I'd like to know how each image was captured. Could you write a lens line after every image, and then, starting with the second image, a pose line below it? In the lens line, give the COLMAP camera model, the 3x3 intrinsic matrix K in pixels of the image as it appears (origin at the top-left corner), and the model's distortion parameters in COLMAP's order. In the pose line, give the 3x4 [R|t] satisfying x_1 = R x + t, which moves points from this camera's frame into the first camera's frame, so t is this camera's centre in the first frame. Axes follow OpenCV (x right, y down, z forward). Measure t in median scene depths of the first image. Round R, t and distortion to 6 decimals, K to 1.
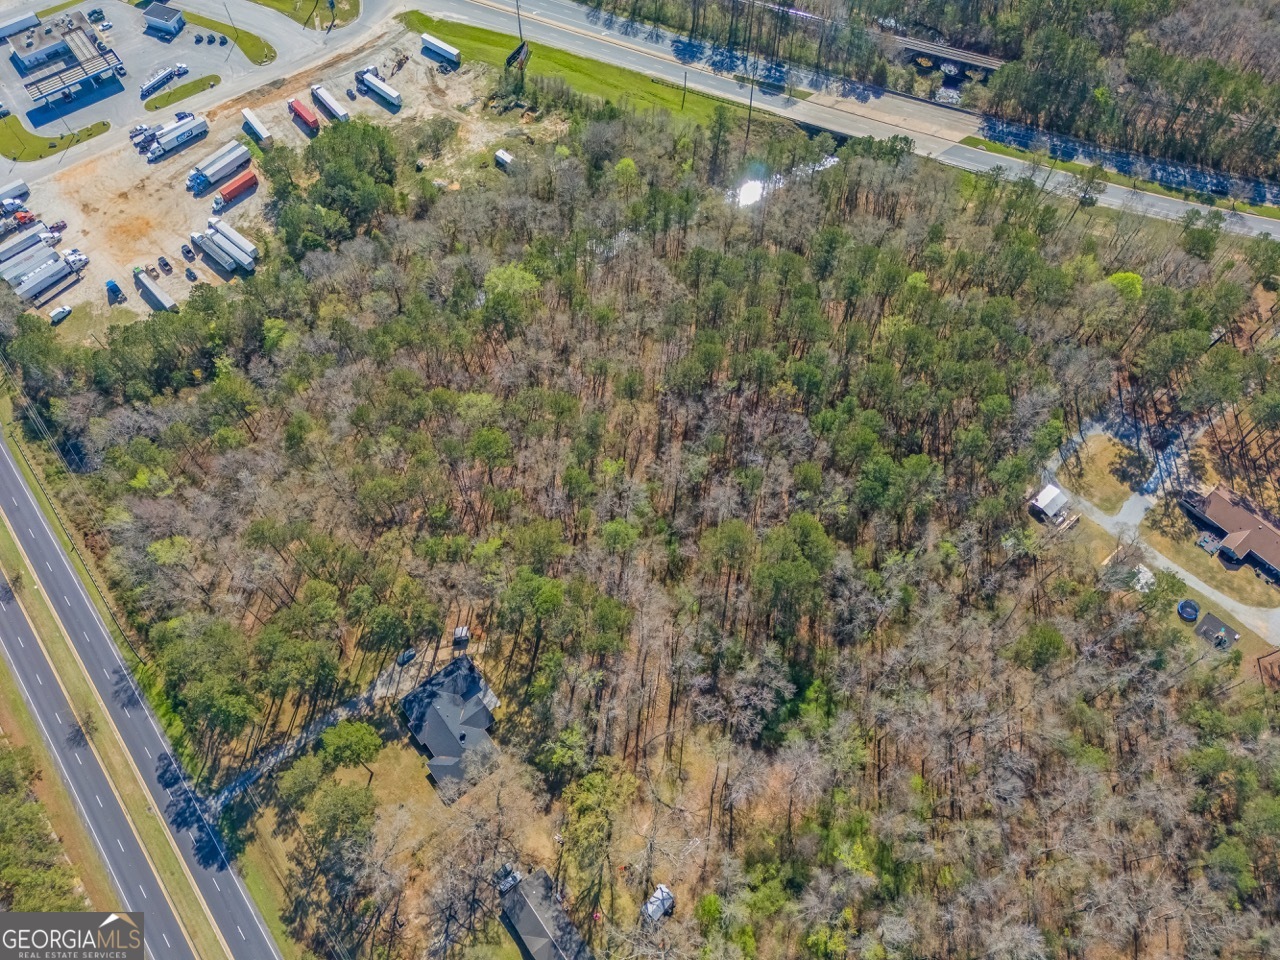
lens RADIAL K [[935.8, 0, 640.0], [0, 935.8, 480.0], [0, 0, 1]] dist [0.062925, -0.054496]
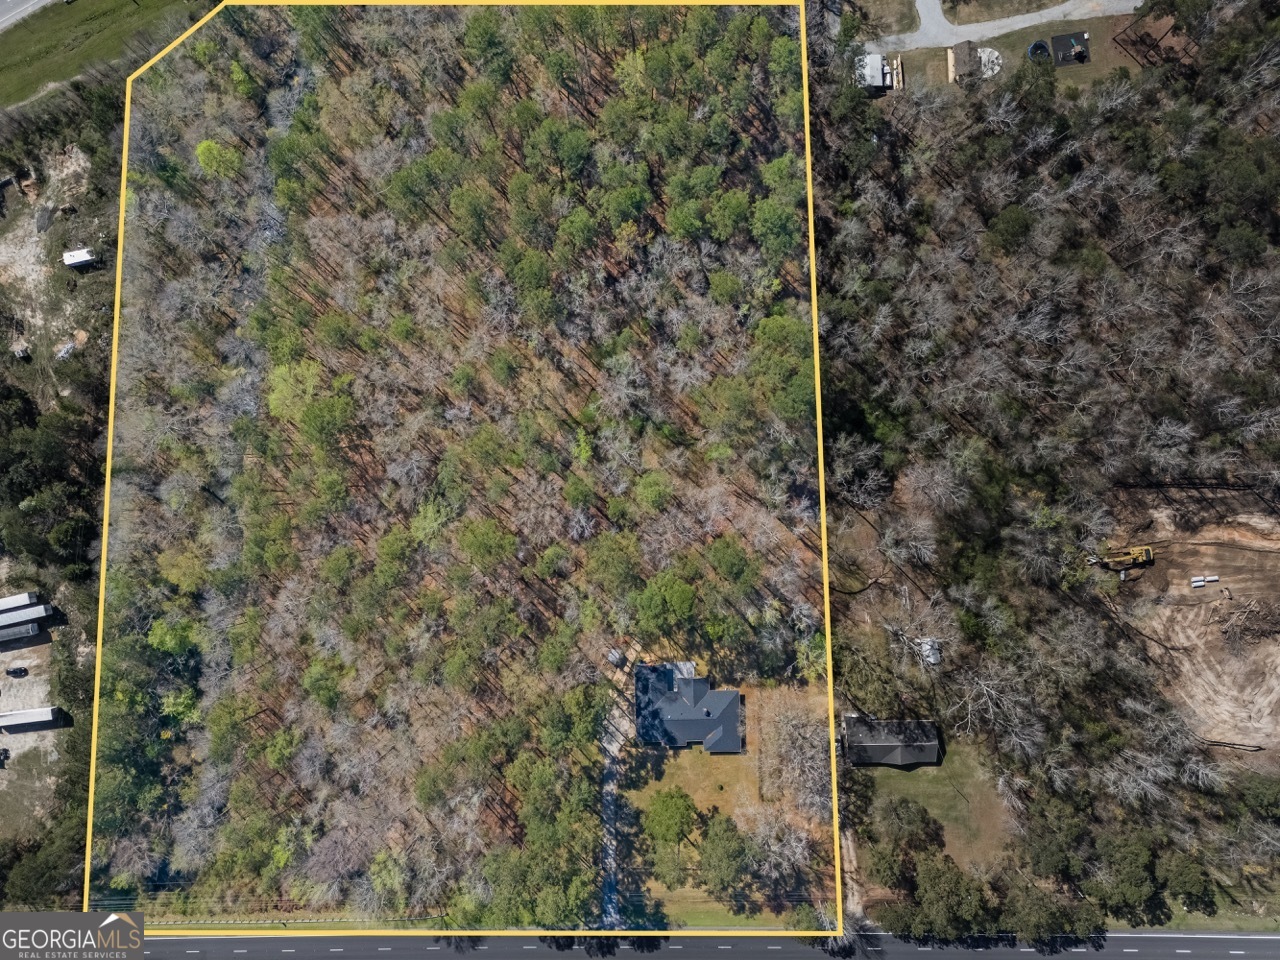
lens RADIAL K [[935.8, 0, 640.0], [0, 935.8, 480.0], [0, 0, 1]] dist [0.062925, -0.054496]
pose [[0.599599, -0.800198, -0.012850, -0.008293], [0.713278, 0.527050, 0.462009, -0.305522], [-0.362926, -0.286185, 0.886782, 0.126867]]
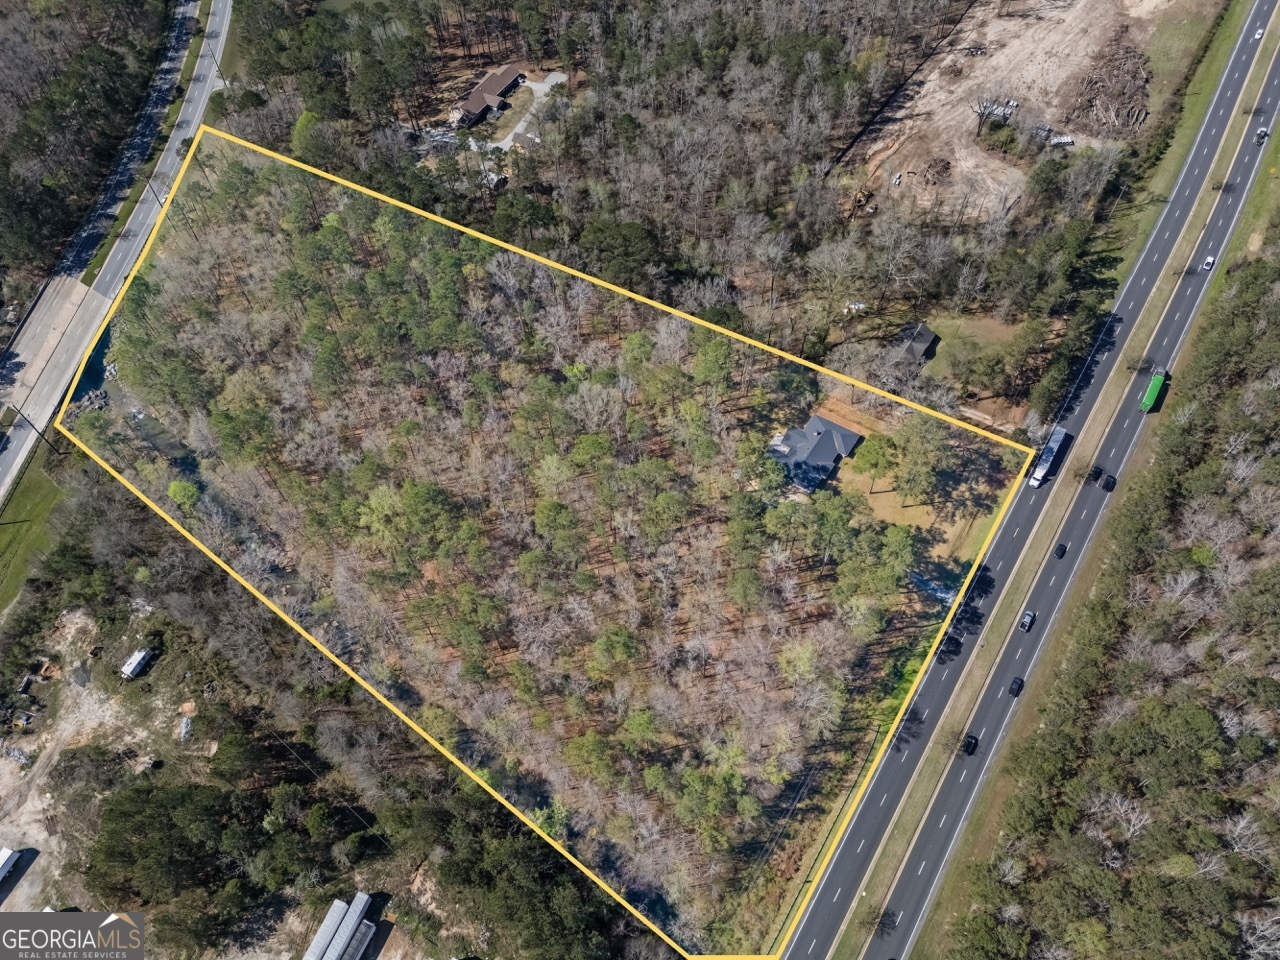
lens RADIAL K [[941.0, 0, 634.6], [0, 941.0, 486.1], [0, 0, 1]] dist [0.079390, -0.071069]
pose [[-0.321135, -0.774742, 0.544654, -0.642378], [0.843345, 0.027706, 0.536658, -0.460494], [-0.430861, 0.631671, 0.644477, 0.252237]]
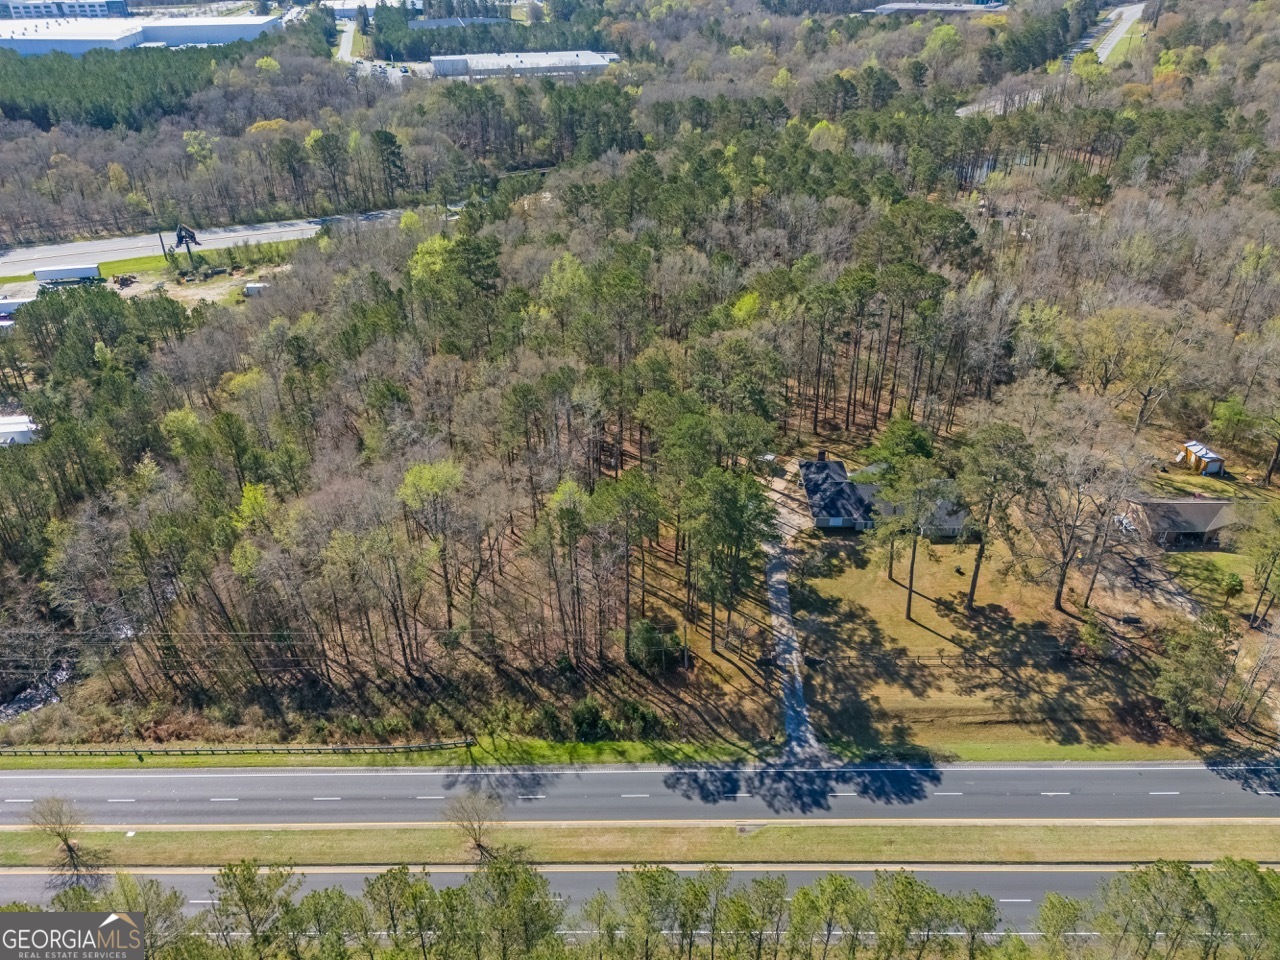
lens RADIAL K [[935.8, 0, 640.0], [0, 935.8, 480.0], [0, 0, 1]] dist [0.062925, -0.054496]
pose [[0.625229, -0.386937, 0.677767, -0.617748], [0.683009, 0.691470, -0.235305, 0.223108], [-0.377607, 0.610041, 0.696608, 0.430030]]
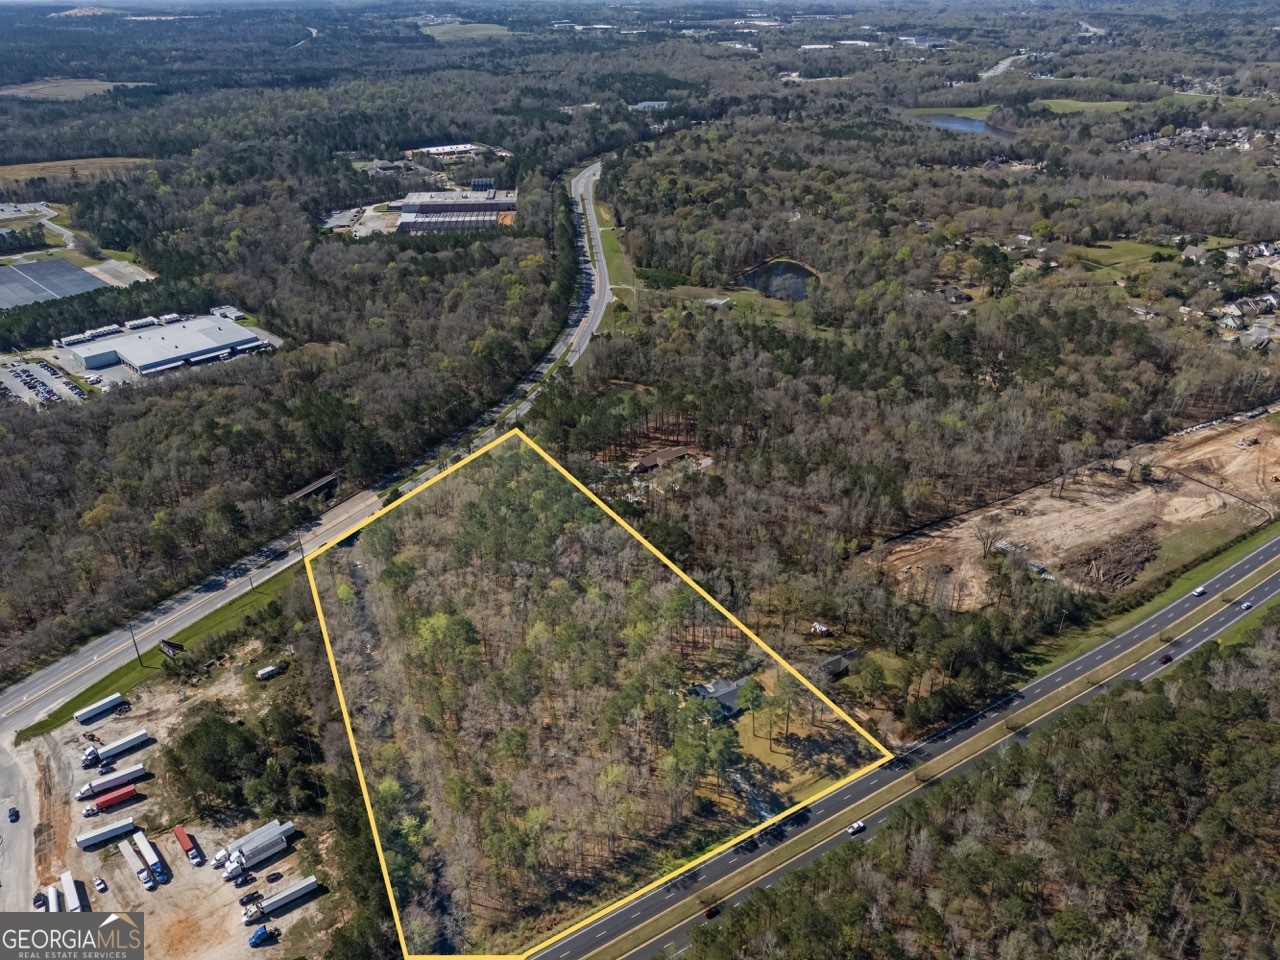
lens RADIAL K [[941.0, 0, 634.6], [0, 941.0, 486.1], [0, 0, 1]] dist [0.079390, -0.071069]
pose [[0.127008, -0.469314, 0.873850, -1.157873], [0.876771, 0.465084, 0.122348, -0.201739], [-0.463833, 0.750627, 0.470550, 0.006955]]
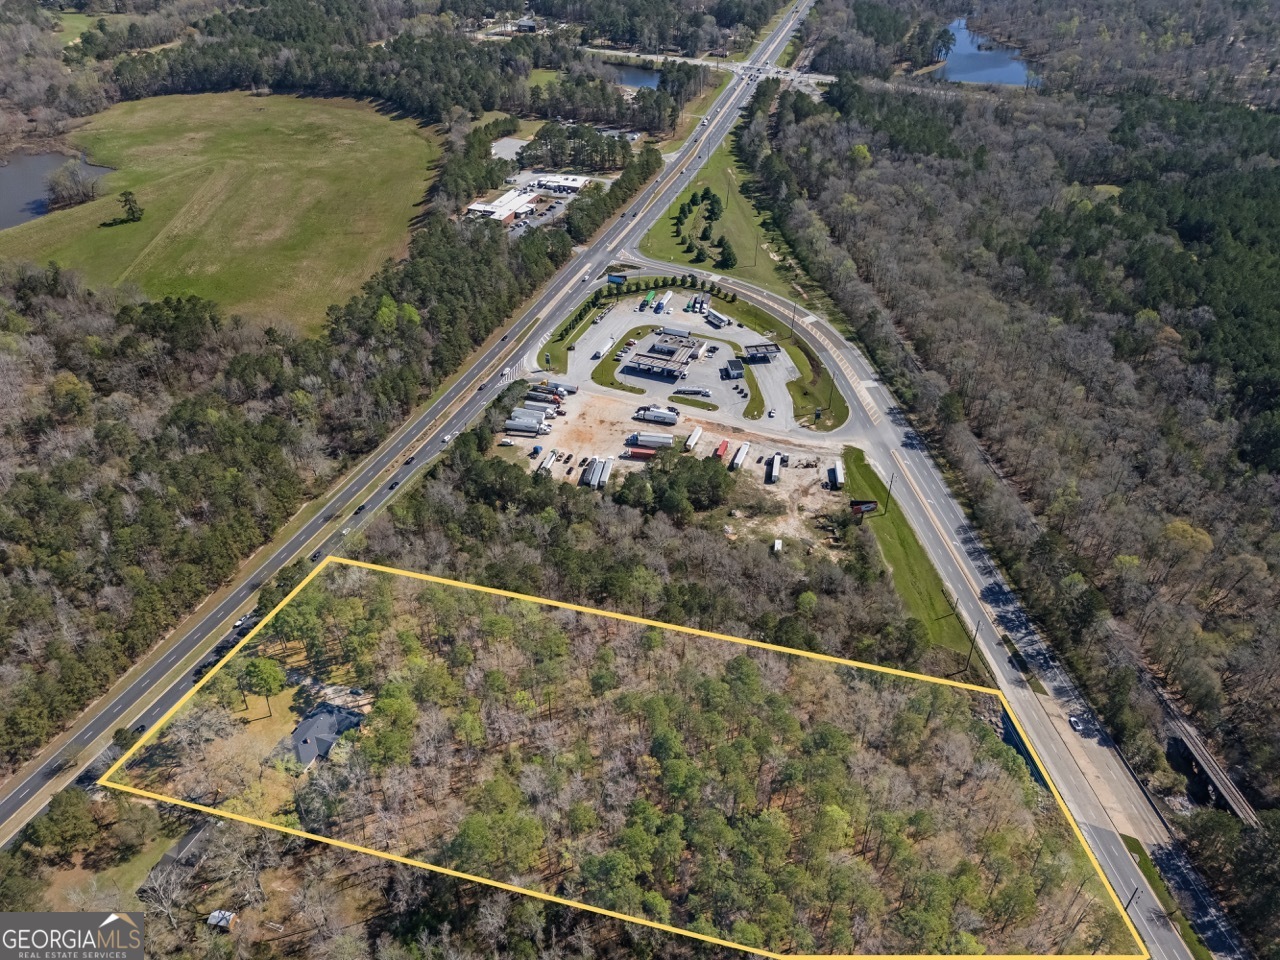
lens RADIAL K [[919.5, 0, 631.2], [0, 919.5, 481.3], [0, 0, 1]] dist [0.063946, -0.078865]
pose [[0.501111, 0.516932, -0.694023, 0.608497], [-0.756878, 0.650620, -0.061891, -0.192826], [0.419552, 0.556305, 0.717287, 0.002601]]
